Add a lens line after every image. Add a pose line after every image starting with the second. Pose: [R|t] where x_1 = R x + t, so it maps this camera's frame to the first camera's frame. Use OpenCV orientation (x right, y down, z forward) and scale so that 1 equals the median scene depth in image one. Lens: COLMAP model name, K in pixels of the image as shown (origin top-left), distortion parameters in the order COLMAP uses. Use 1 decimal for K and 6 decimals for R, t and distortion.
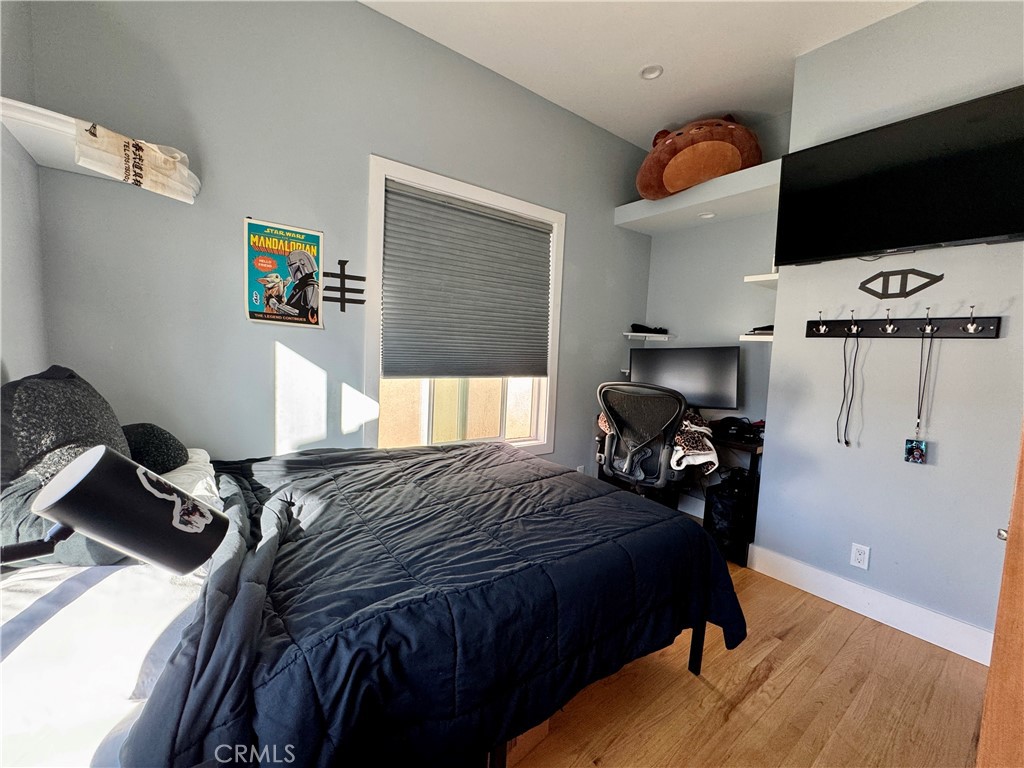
lens RADIAL K [[422.1, 0, 512.0], [0, 422.1, 384.0], [0, 0, 1]] dist [0.000174, 0.000077]
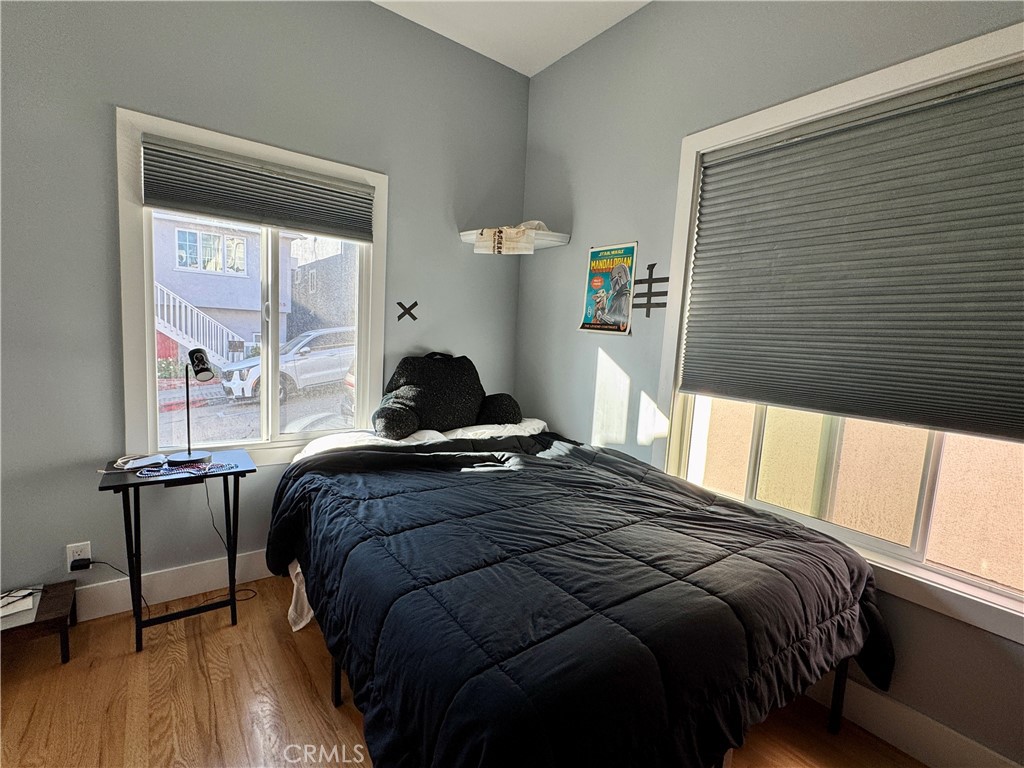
lens RADIAL K [[468.6, 0, 511.6], [0, 468.6, 387.7], [0, 0, 1]] dist [-0.000935, -0.000158]
pose [[0.000125, 0.070766, -0.997493, 0.707413], [-0.139610, 0.987725, 0.070055, -0.046043], [0.990207, 0.139251, 0.010003, 0.732939]]
